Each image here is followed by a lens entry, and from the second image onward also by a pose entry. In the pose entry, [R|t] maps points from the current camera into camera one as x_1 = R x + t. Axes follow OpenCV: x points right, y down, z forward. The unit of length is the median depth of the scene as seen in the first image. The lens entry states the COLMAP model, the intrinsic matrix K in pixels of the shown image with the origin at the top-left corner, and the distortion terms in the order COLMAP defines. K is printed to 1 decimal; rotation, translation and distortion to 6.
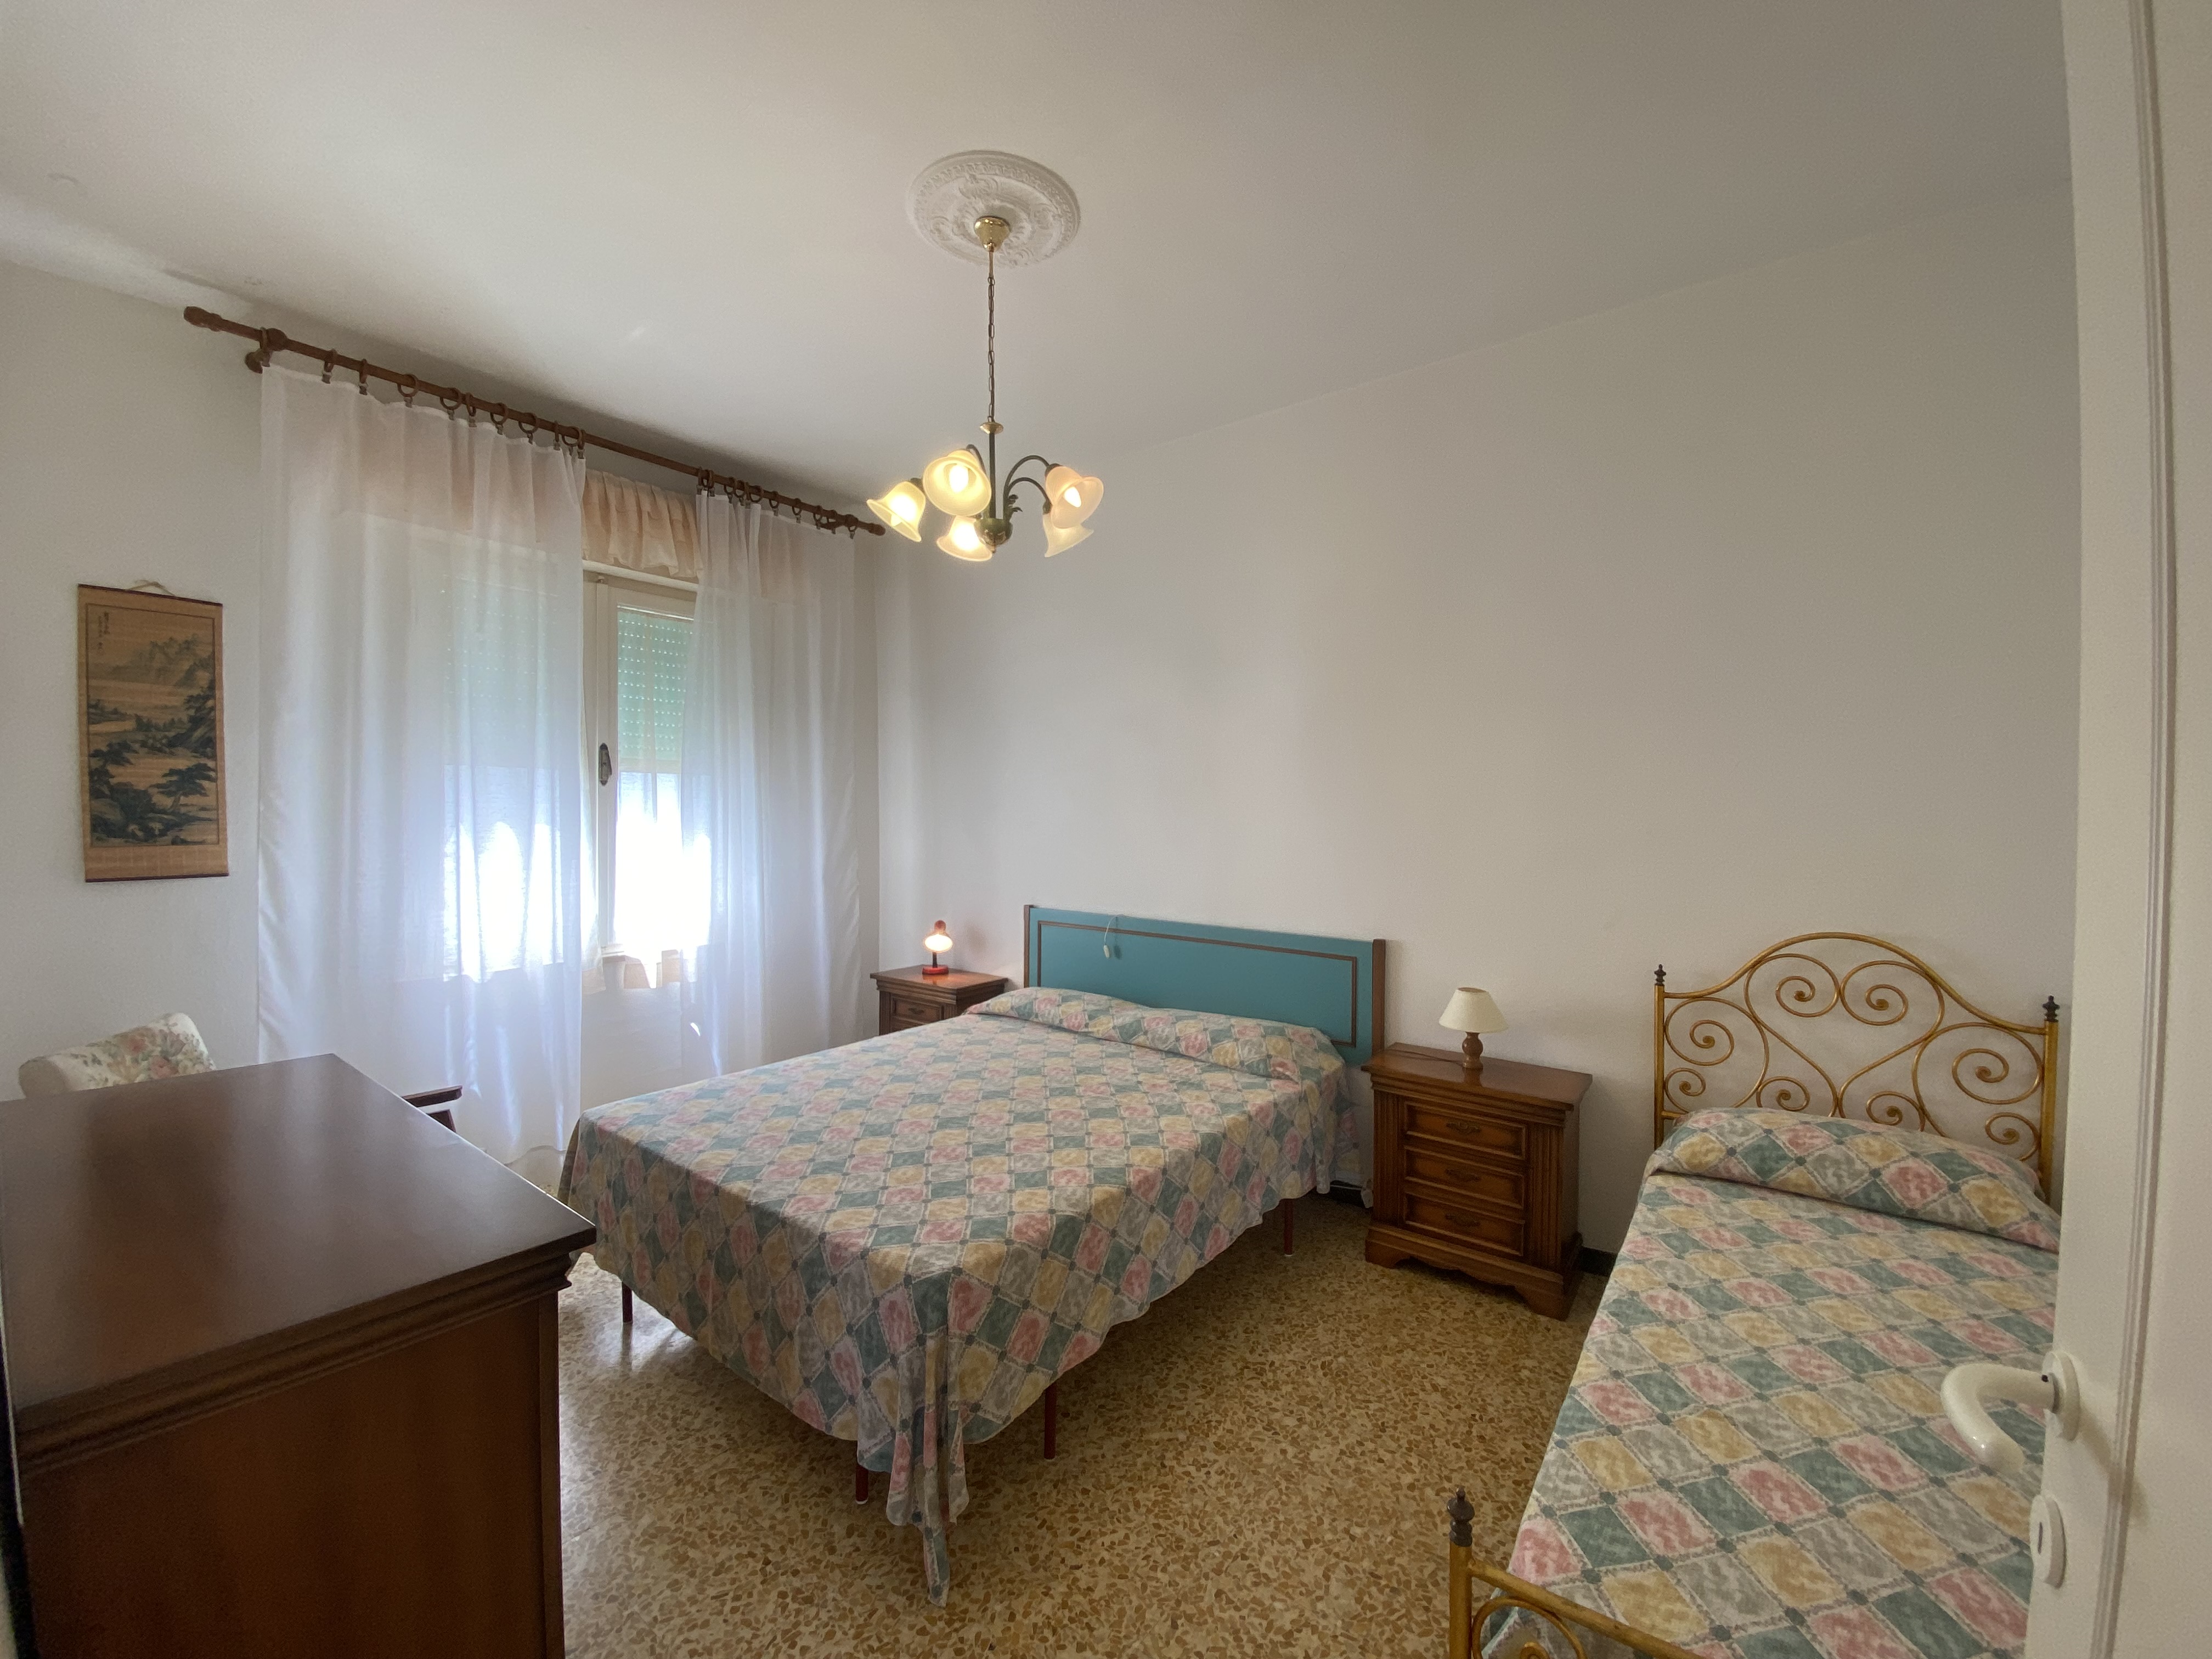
lens RADIAL K [[889.7, 0, 1108.6], [0, 889.7, 825.3], [0, 0, 1]] dist [0.017147, -0.019933]
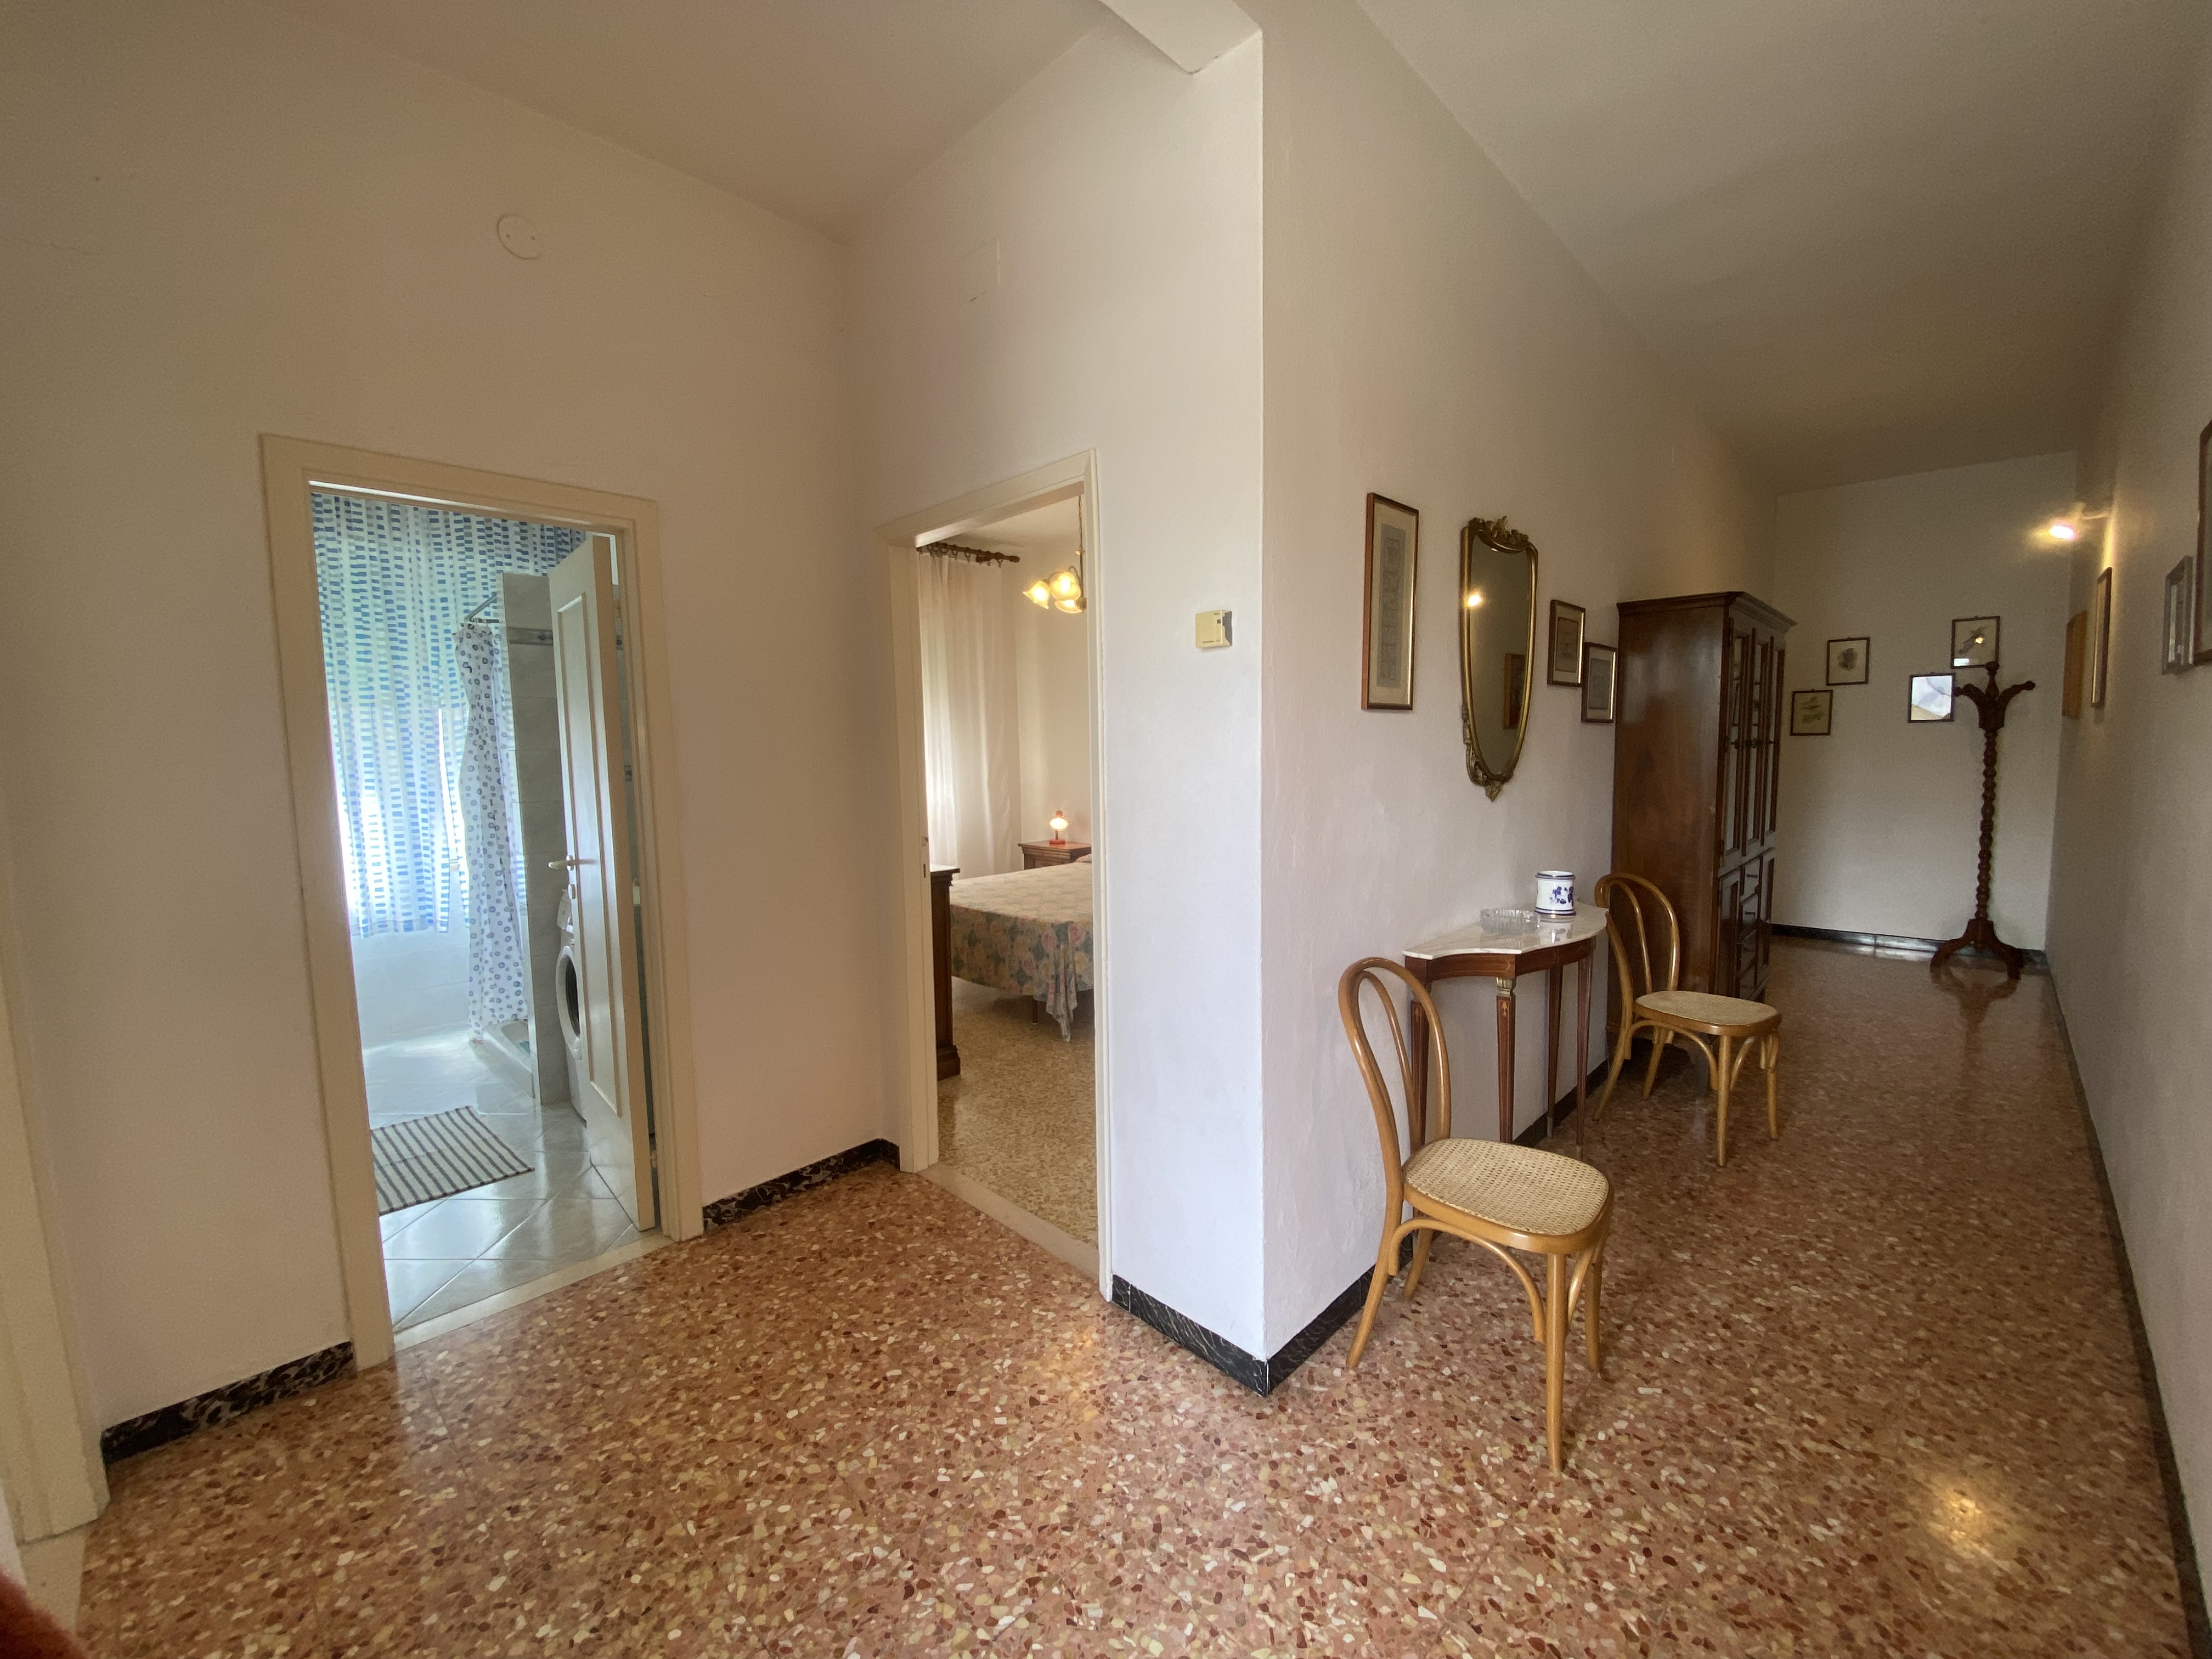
lens RADIAL K [[889.7, 0, 1108.6], [0, 889.7, 825.3], [0, 0, 1]] dist [0.017147, -0.019933]
pose [[0.992120, -0.002707, -0.125265, 0.201952], [0.012354, 0.997008, 0.076302, 0.026875], [0.124684, -0.077248, 0.989185, -1.172078]]
